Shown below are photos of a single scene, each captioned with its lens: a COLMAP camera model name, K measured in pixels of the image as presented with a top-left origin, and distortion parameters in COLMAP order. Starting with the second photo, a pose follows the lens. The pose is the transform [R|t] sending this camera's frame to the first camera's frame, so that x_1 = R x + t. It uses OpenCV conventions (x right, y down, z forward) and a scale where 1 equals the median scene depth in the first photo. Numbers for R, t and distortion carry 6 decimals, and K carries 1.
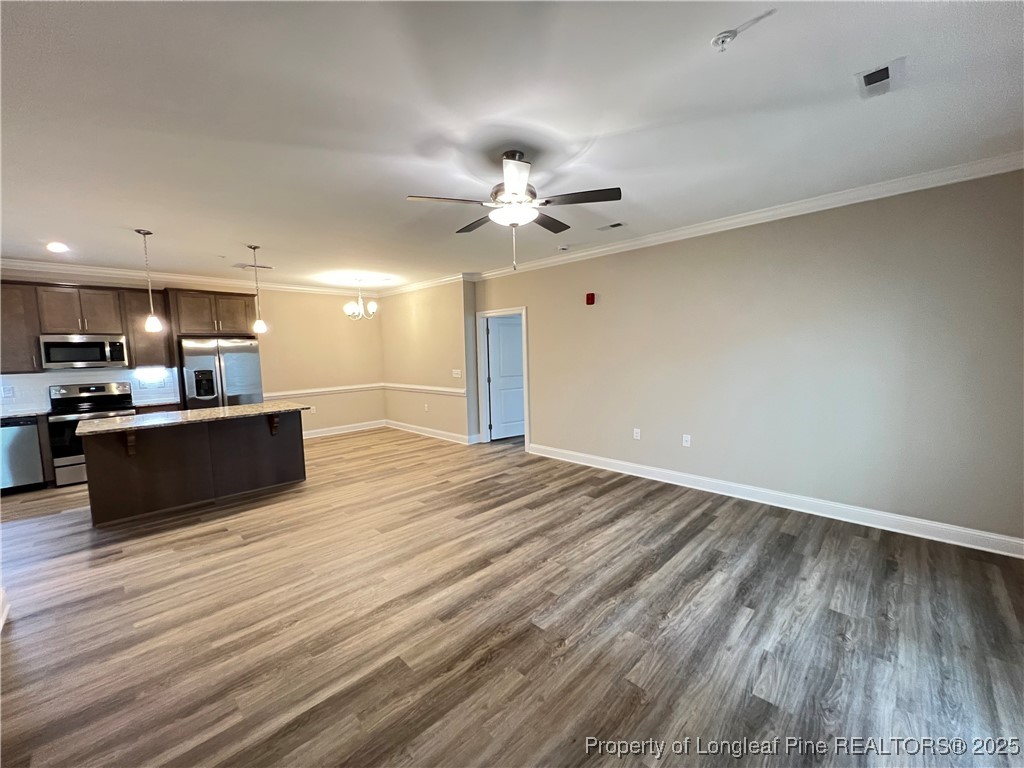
lens RADIAL K [[409.5, 0, 511.5], [0, 409.5, 384.6], [0, 0, 1]] dist [-0.002890, 0.000963]
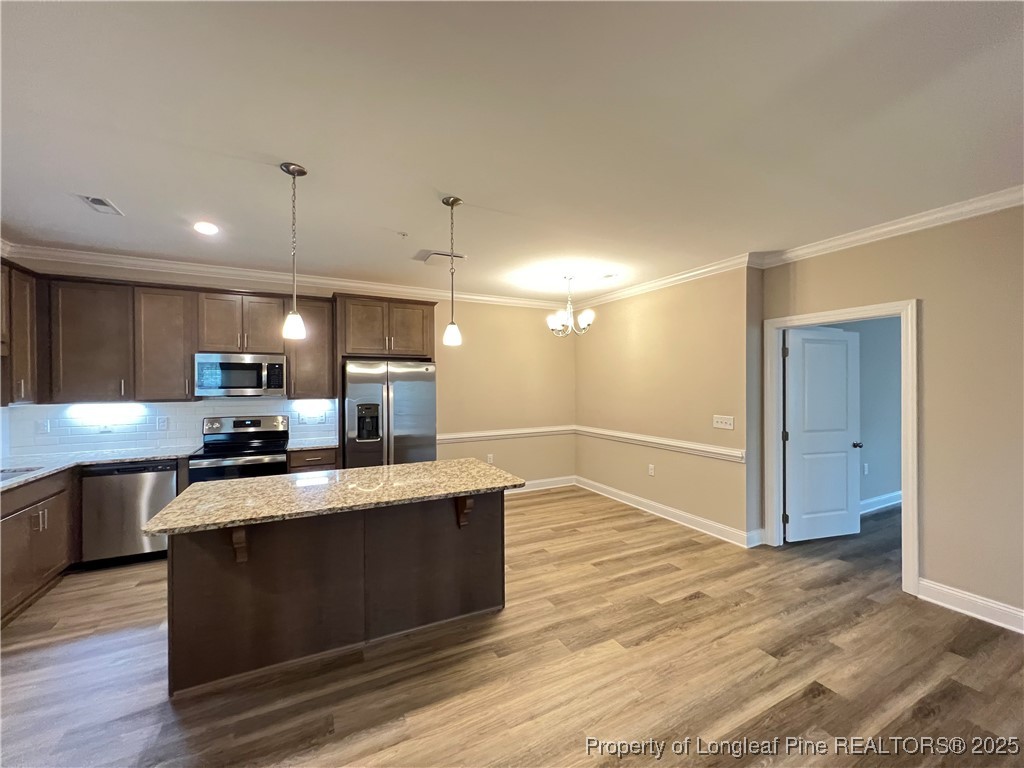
lens RADIAL K [[409.5, 0, 510.6], [0, 409.5, 383.4], [0, 0, 1]] dist [-0.002890, 0.000963]
pose [[0.946967, 0.021086, -0.320640, -0.283552], [-0.046837, 0.996245, -0.072813, -0.030257], [0.317900, 0.083969, 0.944398, 0.393484]]
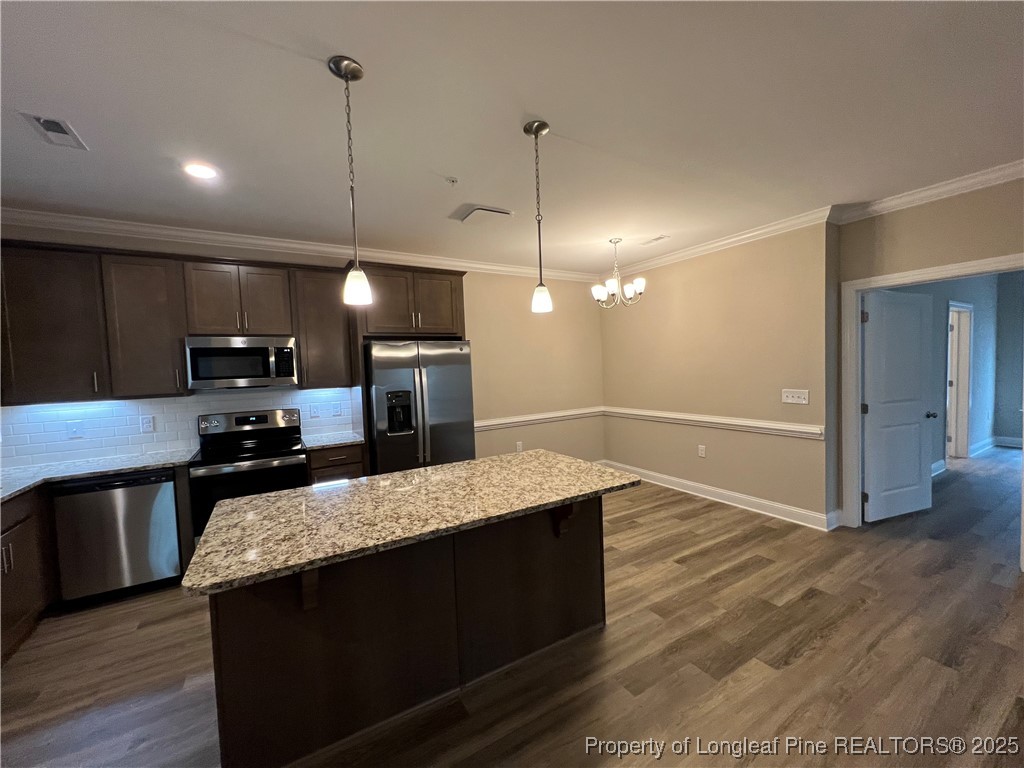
lens RADIAL K [[409.5, 0, 509.8], [0, 409.5, 384.5], [0, 0, 1]] dist [-0.002890, 0.000963]
pose [[0.966273, -0.000370, -0.257519, -0.431479], [-0.008162, 0.999453, -0.032060, -0.026775], [0.257390, 0.033081, 0.965741, 0.444862]]
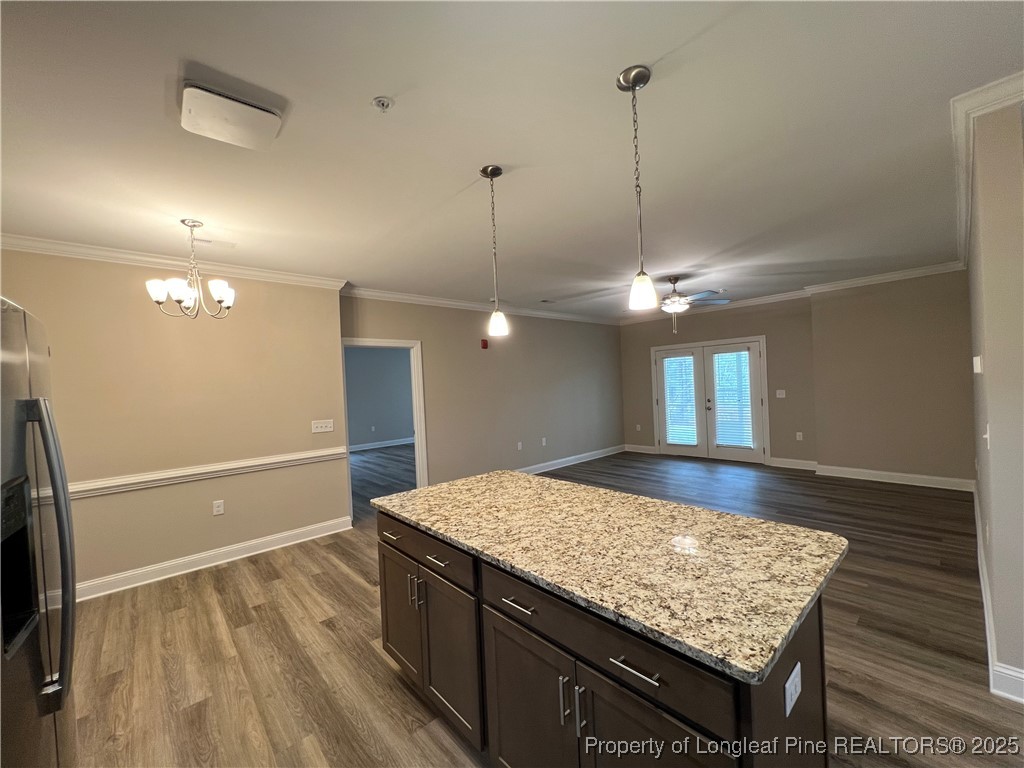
lens RADIAL K [[409.5, 0, 515.8], [0, 409.5, 384.3], [0, 0, 1]] dist [-0.002890, 0.000963]
pose [[0.053318, 0.019077, 0.998395, -0.912094], [0.128233, 0.991409, -0.025791, -0.044032], [-0.990310, 0.129402, 0.050414, 0.785000]]
